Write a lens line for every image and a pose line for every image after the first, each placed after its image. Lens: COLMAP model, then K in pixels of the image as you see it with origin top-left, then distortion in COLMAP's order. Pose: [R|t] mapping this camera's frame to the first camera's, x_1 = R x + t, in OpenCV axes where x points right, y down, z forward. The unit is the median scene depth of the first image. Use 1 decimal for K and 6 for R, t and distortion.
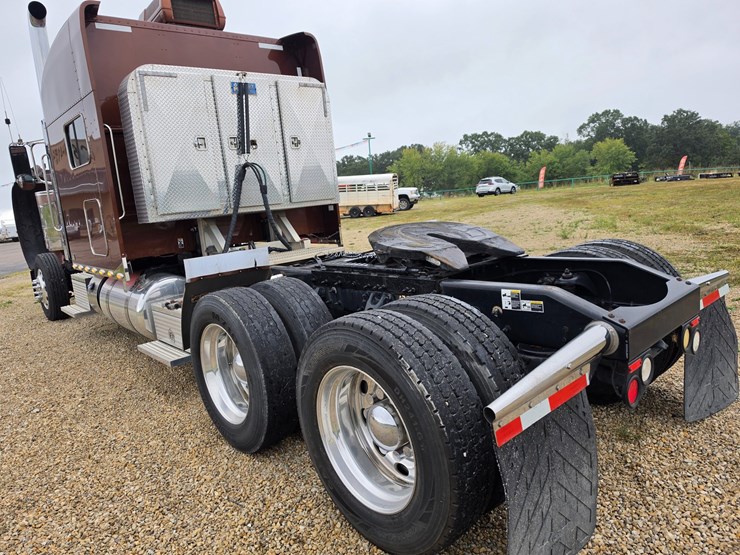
lens RADIAL K [[506.1, 0, 364.7], [0, 506.1, 277.9], [0, 0, 1]] dist [0.082136, -0.112201]
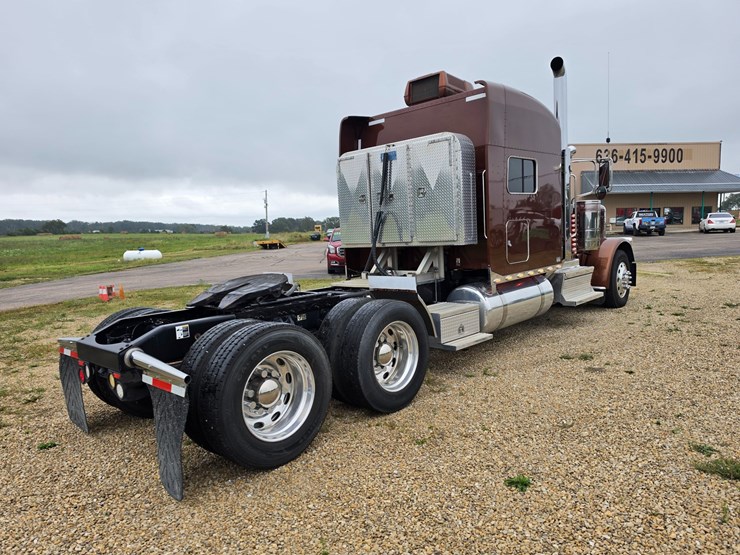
lens RADIAL K [[508.6, 0, 368.7], [0, 508.6, 282.3], [0, 0, 1]] dist [0.084256, -0.113027]
pose [[0.110394, 0.191742, -0.975217, 1.054580], [-0.122104, 0.976398, 0.178152, -0.259978], [0.986359, 0.099411, 0.131201, 0.749291]]
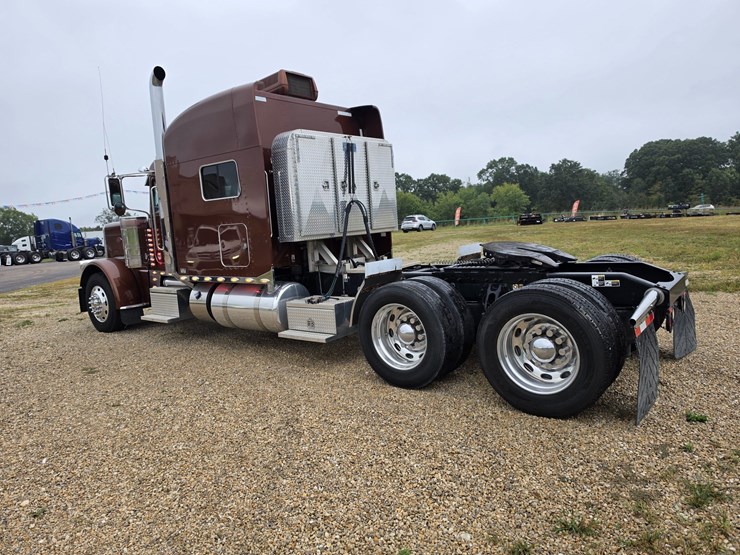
lens RADIAL K [[502.9, 0, 362.5], [0, 502.9, 273.2], [0, 0, 1]] dist [0.084839, -0.107438]
pose [[0.985897, 0.004300, 0.167296, -0.399081], [0.008442, 0.997119, -0.075378, 0.069102], [-0.167138, 0.075727, 0.983021, -0.302911]]
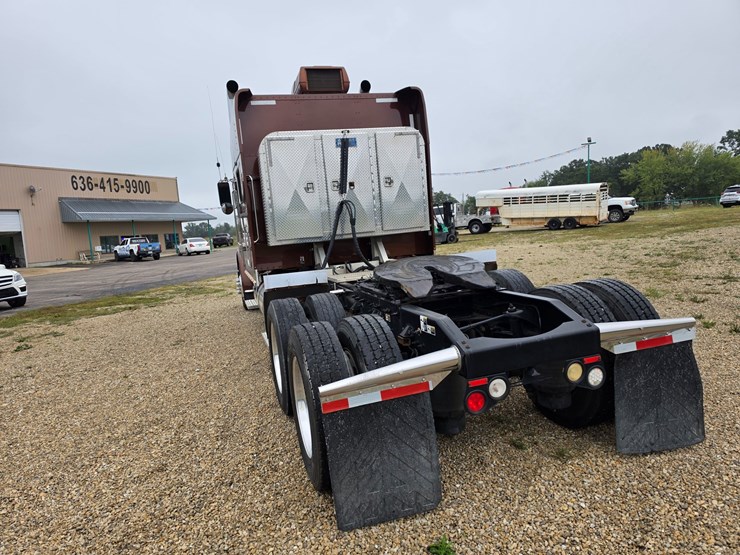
lens RADIAL K [[504.0, 0, 367.7], [0, 504.0, 284.9], [0, 0, 1]] dist [0.081088, -0.102968]
pose [[0.913792, 0.065308, -0.400898, 0.321486], [-0.065375, 0.997769, 0.013526, -0.032016], [0.400887, 0.013849, 0.916023, -0.127230]]
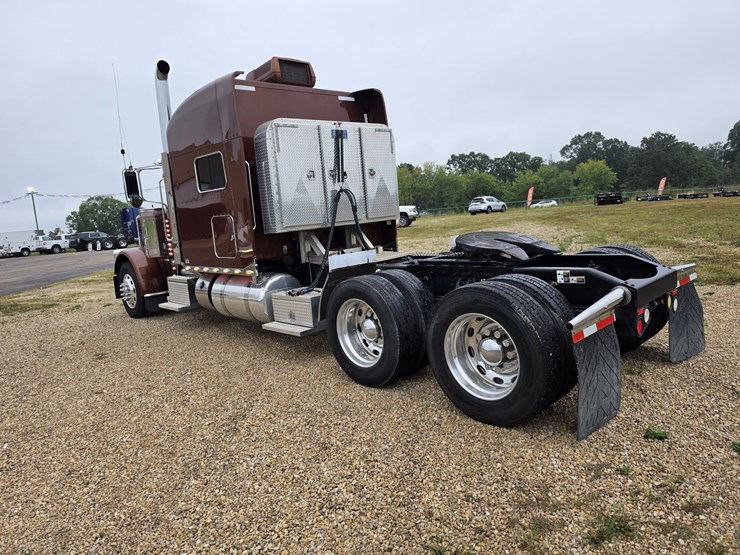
lens RADIAL K [[502.7, 0, 368.6], [0, 502.7, 271.2], [0, 0, 1]] dist [0.101656, -0.149682]
pose [[0.999553, 0.000917, 0.029870, -0.184085], [0.000454, 0.998949, -0.045834, 0.047358], [-0.029880, 0.045827, 0.998502, -0.292020]]
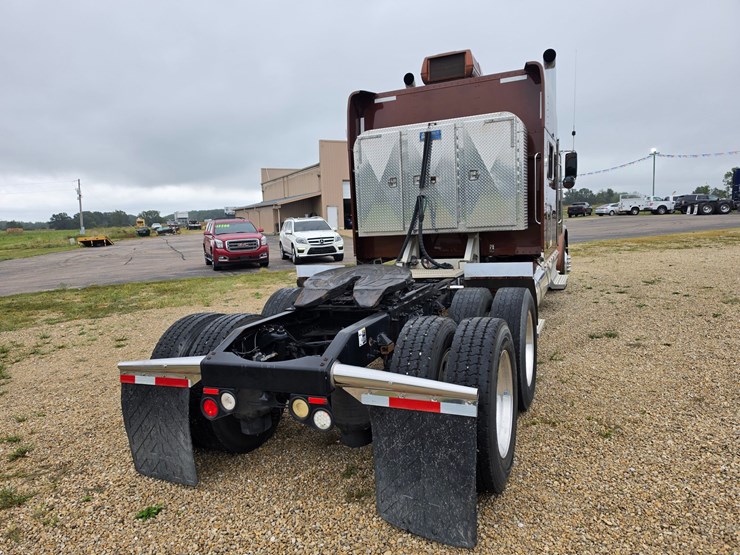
lens RADIAL K [[508.6, 0, 368.7], [0, 508.6, 282.3], [0, 0, 1]] dist [0.084256, -0.113027]
pose [[0.429753, 0.189150, -0.882913, 0.810123], [-0.133727, 0.980363, 0.144936, -0.167425], [0.892989, 0.055783, 0.446608, 0.304093]]
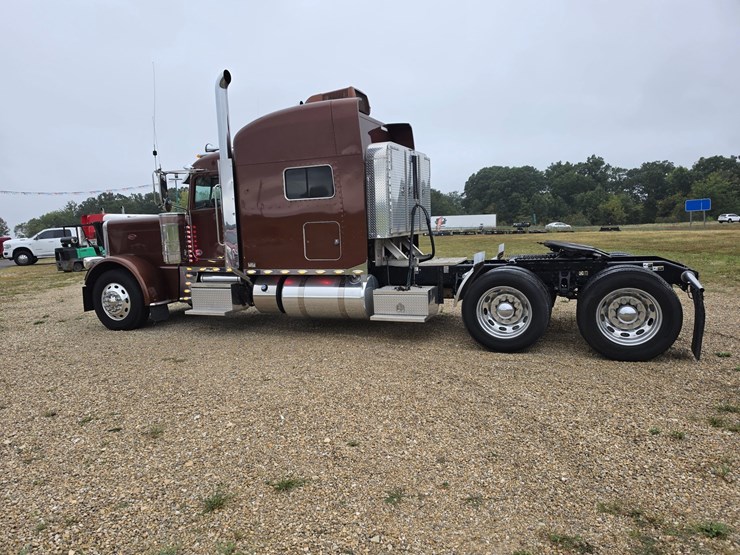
lens RADIAL K [[501.4, 0, 361.7], [0, 501.4, 287.8], [0, 0, 1]] dist [0.089198, -0.108233]
pose [[0.900101, -0.002267, 0.435675, -1.003445], [0.033242, 0.997429, -0.063488, 0.124385], [-0.434411, 0.071628, 0.897862, -0.312721]]
